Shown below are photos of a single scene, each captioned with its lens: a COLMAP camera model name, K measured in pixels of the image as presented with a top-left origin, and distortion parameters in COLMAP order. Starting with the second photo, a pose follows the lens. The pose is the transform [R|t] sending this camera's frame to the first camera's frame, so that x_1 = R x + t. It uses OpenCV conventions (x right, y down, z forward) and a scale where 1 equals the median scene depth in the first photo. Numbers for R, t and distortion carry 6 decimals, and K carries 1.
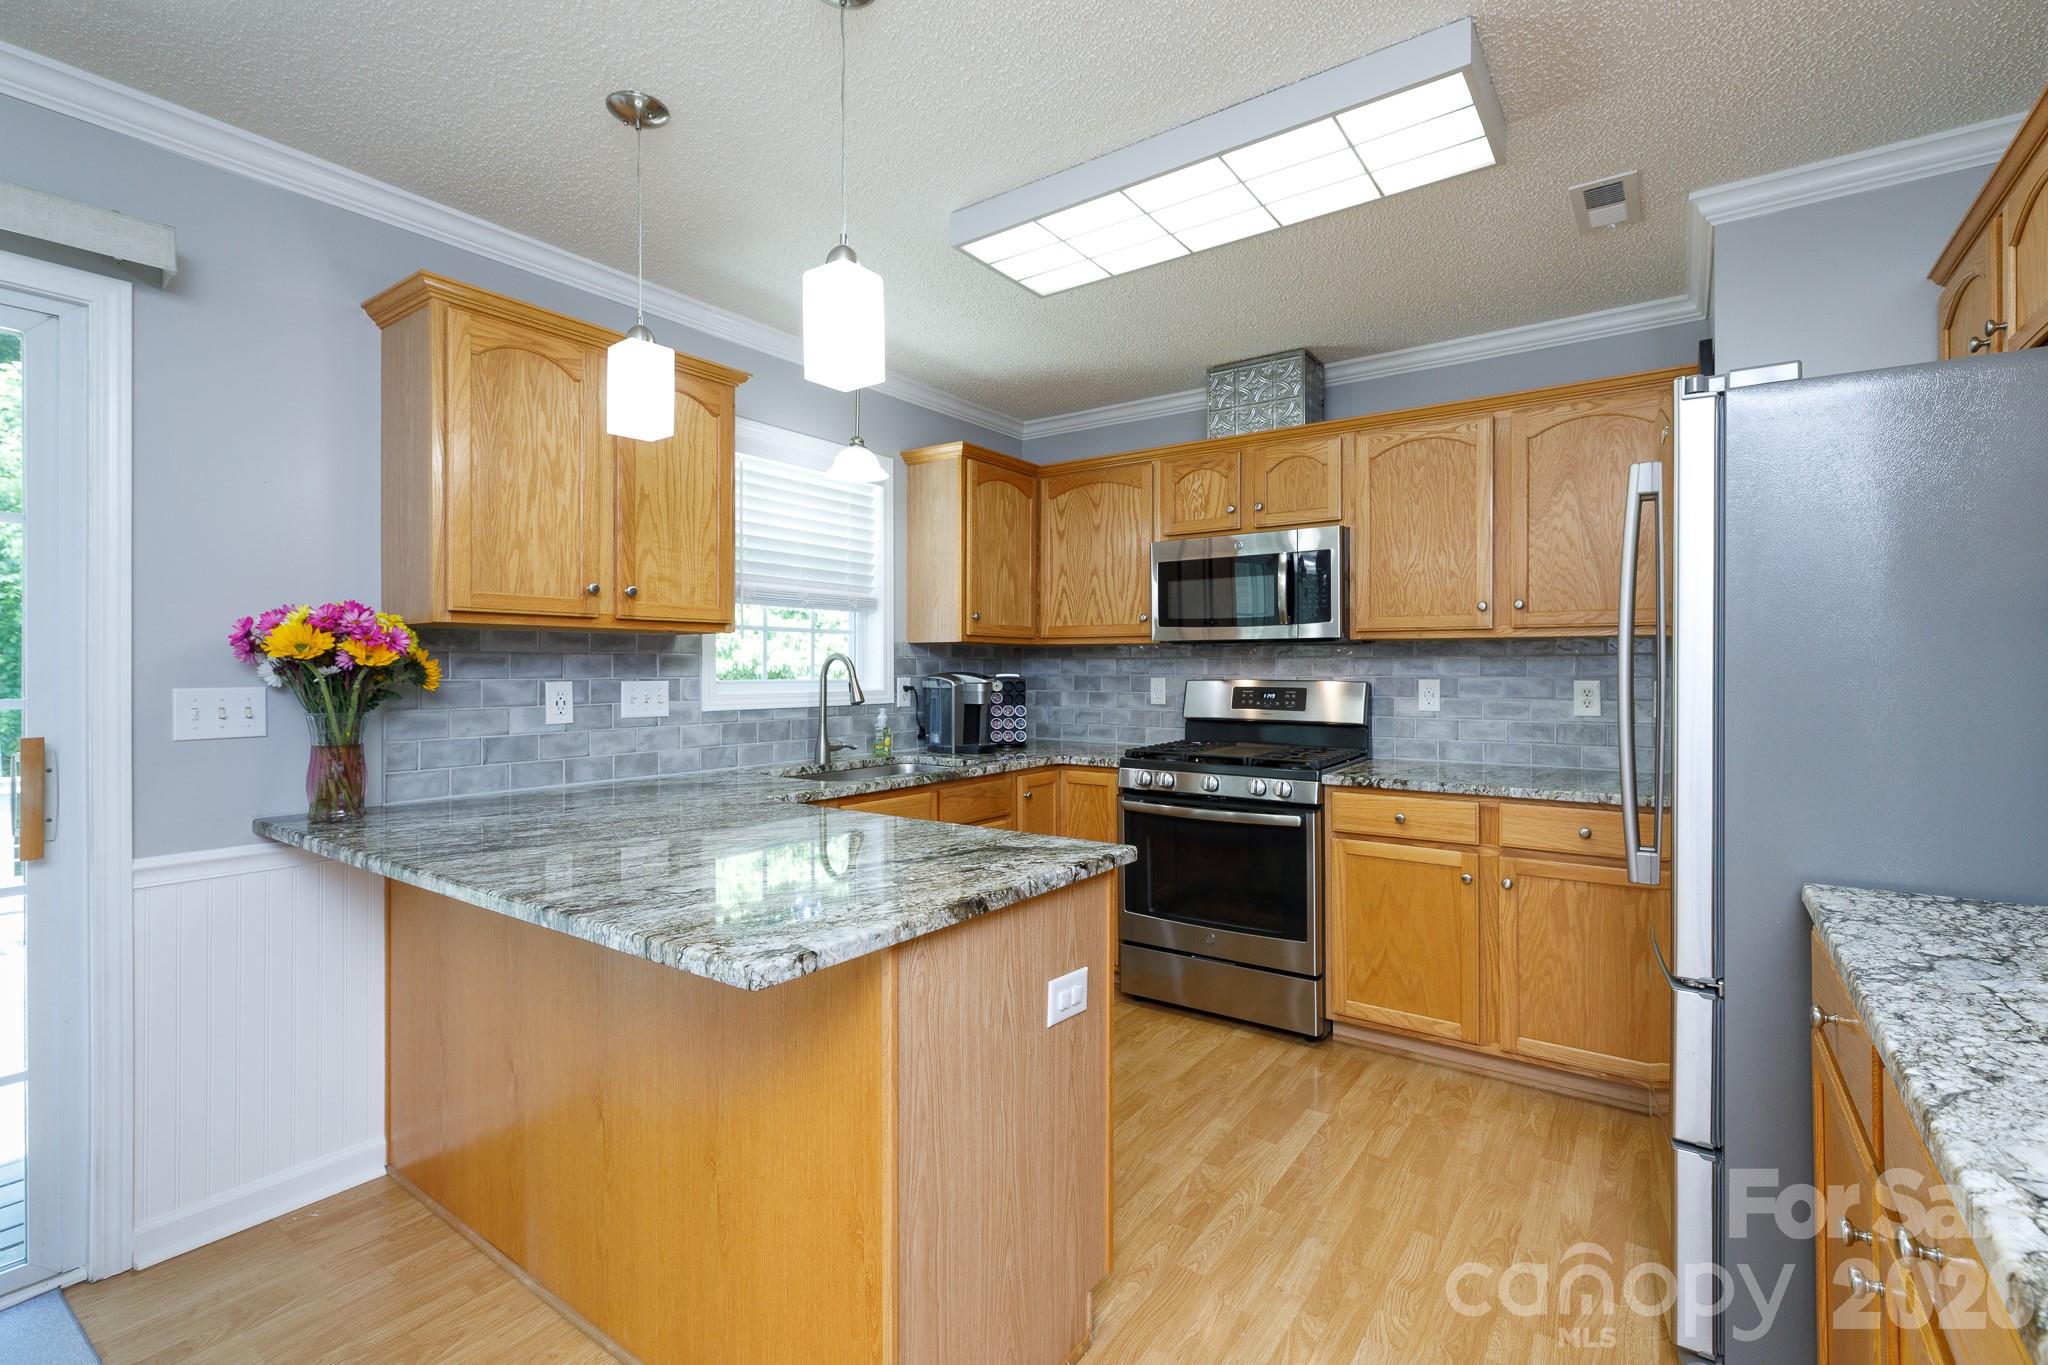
lens RADIAL K [[922.2, 0, 999.3], [0, 922.2, 677.5], [0, 0, 1]] dist [0.003213, -0.000797]
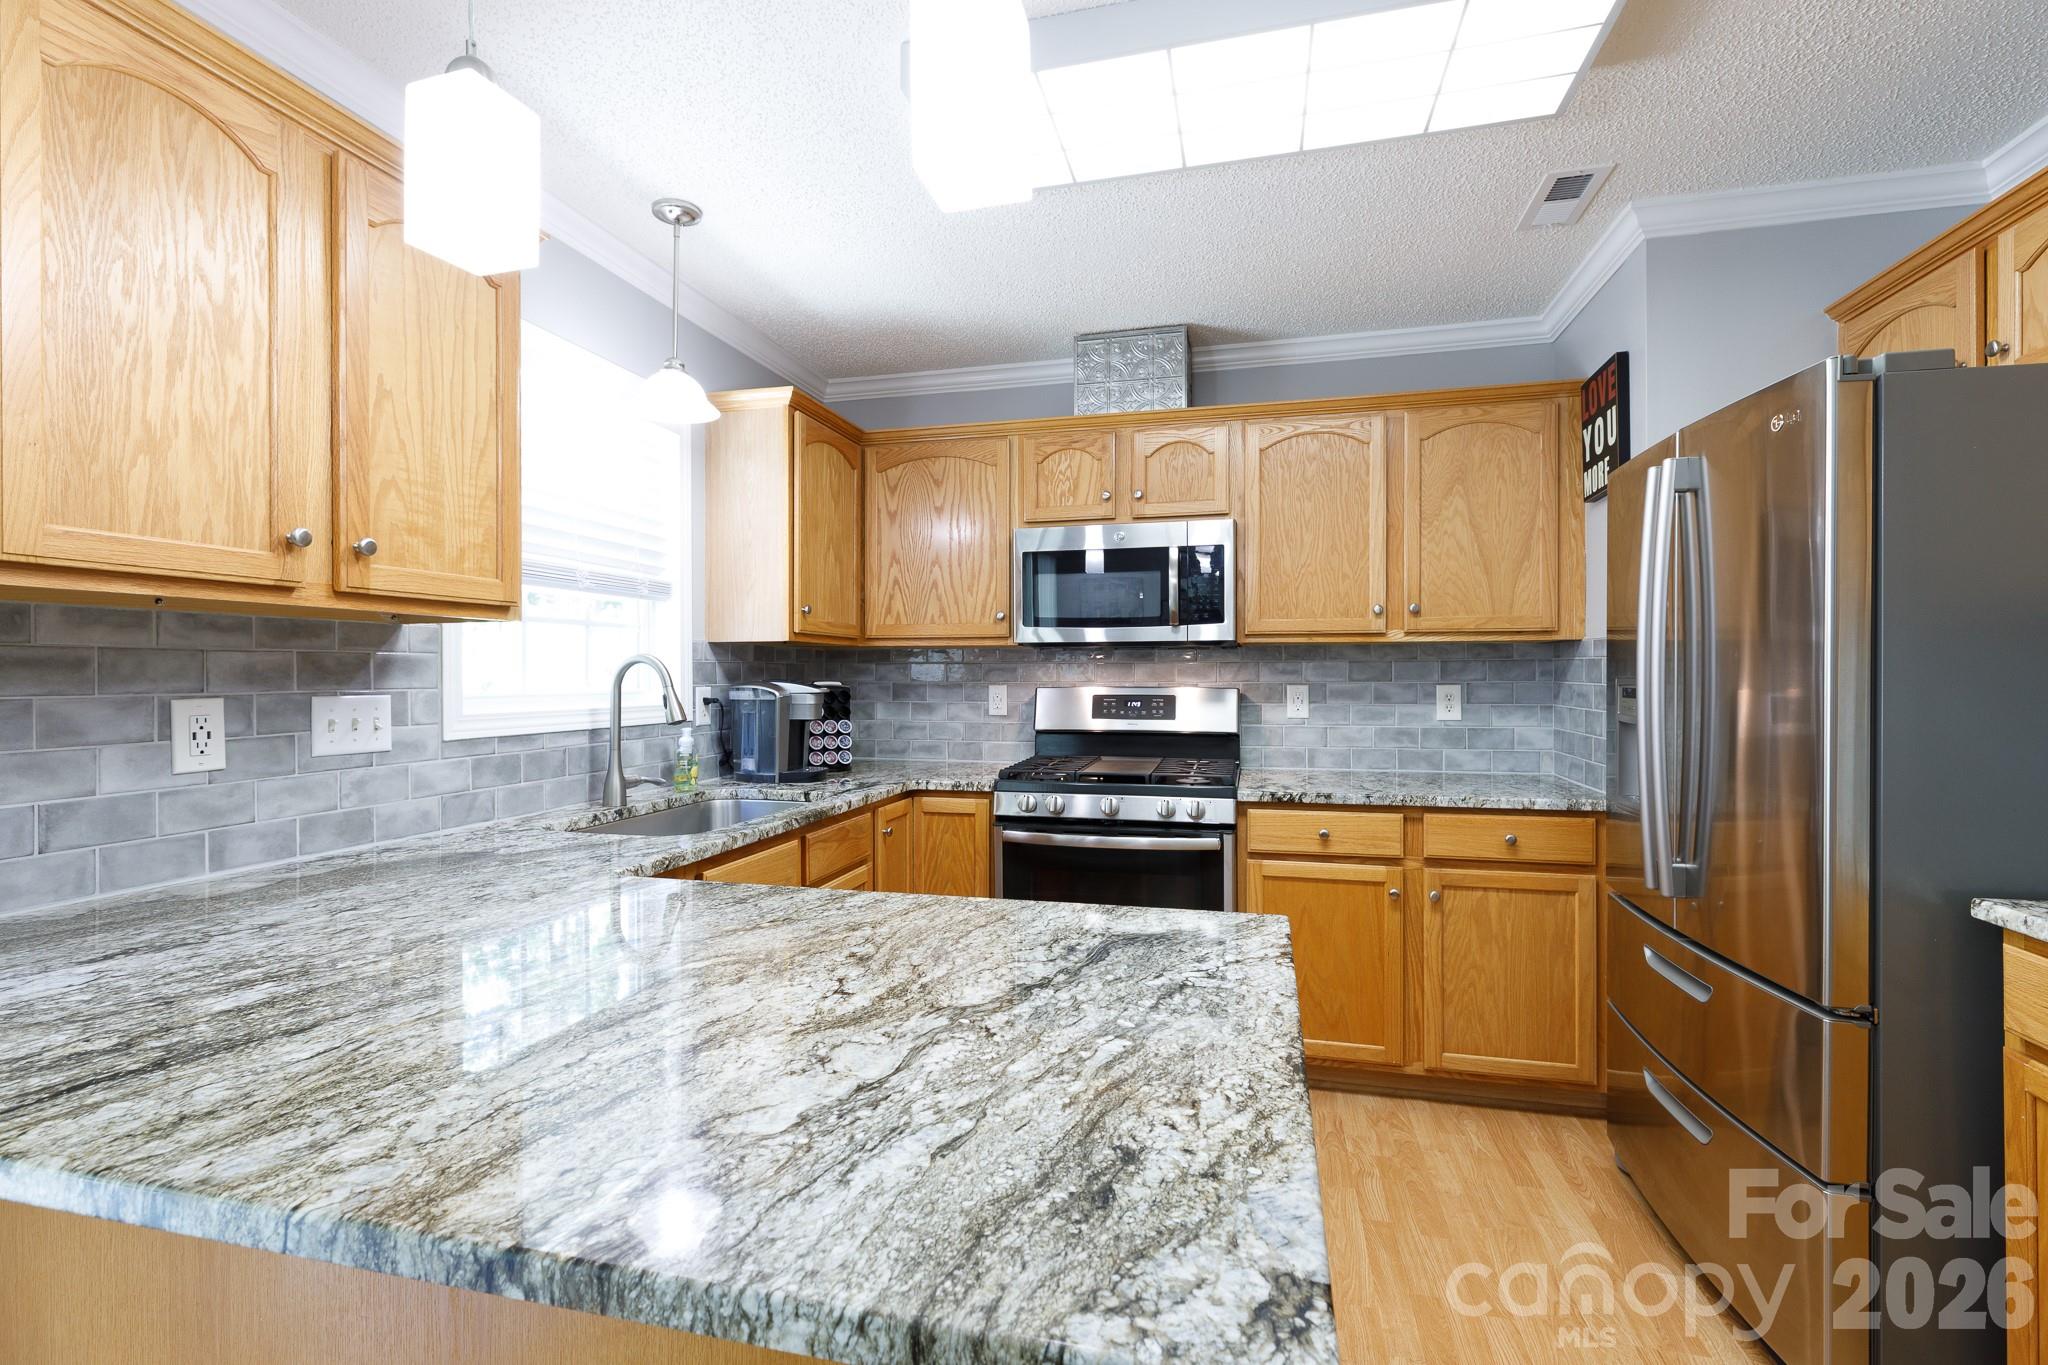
lens RADIAL K [[922.2, 0, 1009.7], [0, 922.2, 683.4], [0, 0, 1]] dist [0.003213, -0.000797]
pose [[0.926876, -0.005460, 0.375328, -0.188914], [0.005787, 0.999983, 0.000255, -0.002027], [-0.375323, 0.001936, 0.926892, 0.228248]]
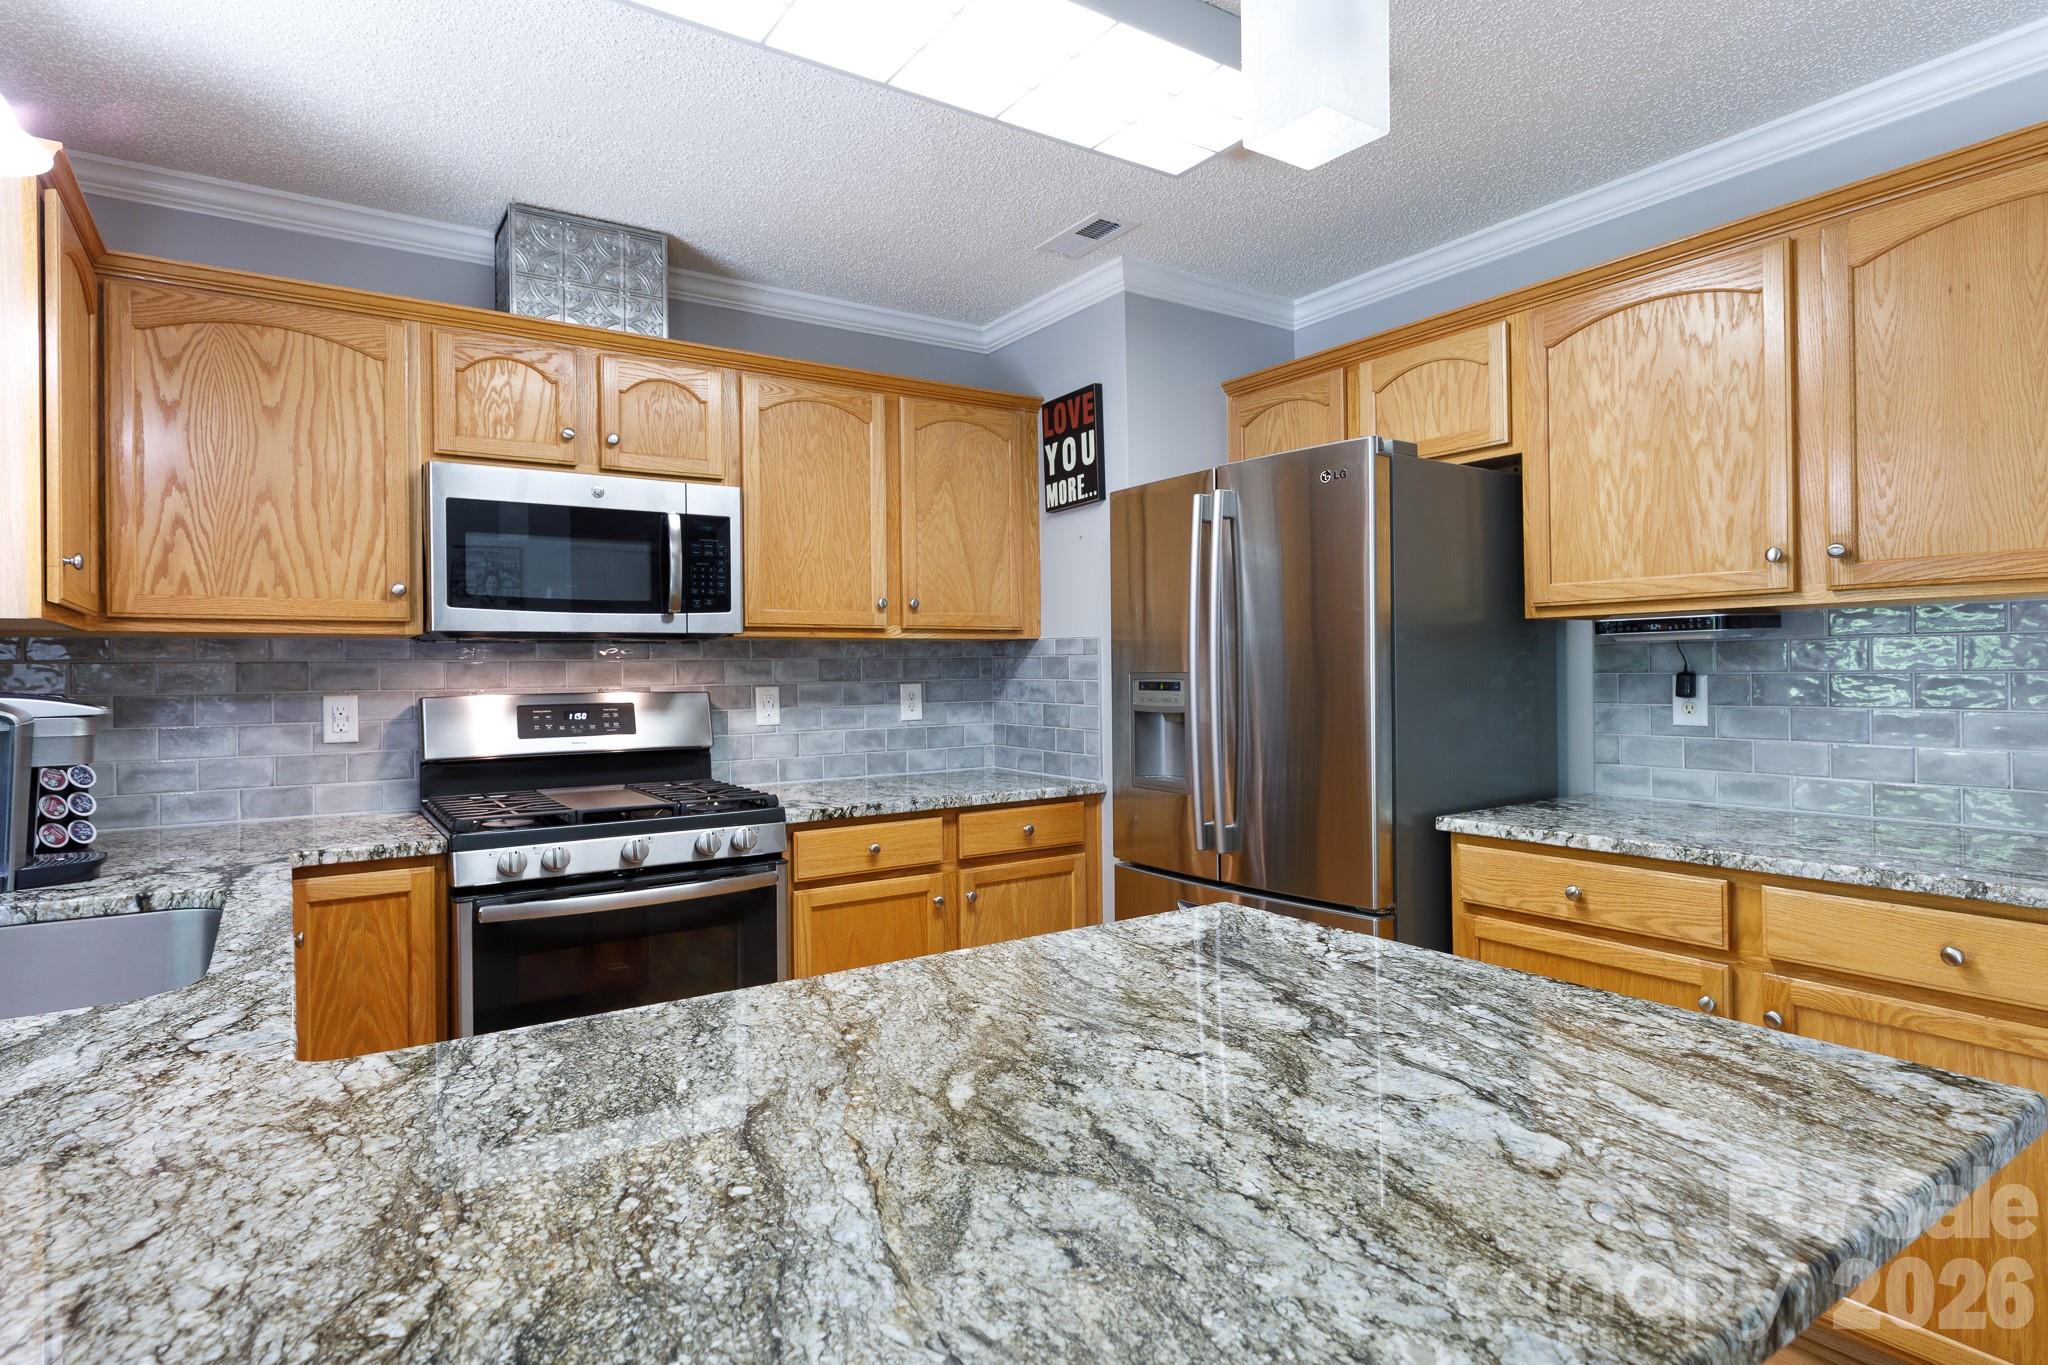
lens RADIAL K [[1112.3, 0, 1015.4], [0, 1112.3, 673.2], [0, 0, 1]] dist [0.006730, -0.003034]
pose [[0.326126, -0.006213, 0.945306, -0.436382], [0.022600, 0.999744, -0.001226, -0.004279], [-0.945056, 0.021764, 0.326183, 0.487401]]
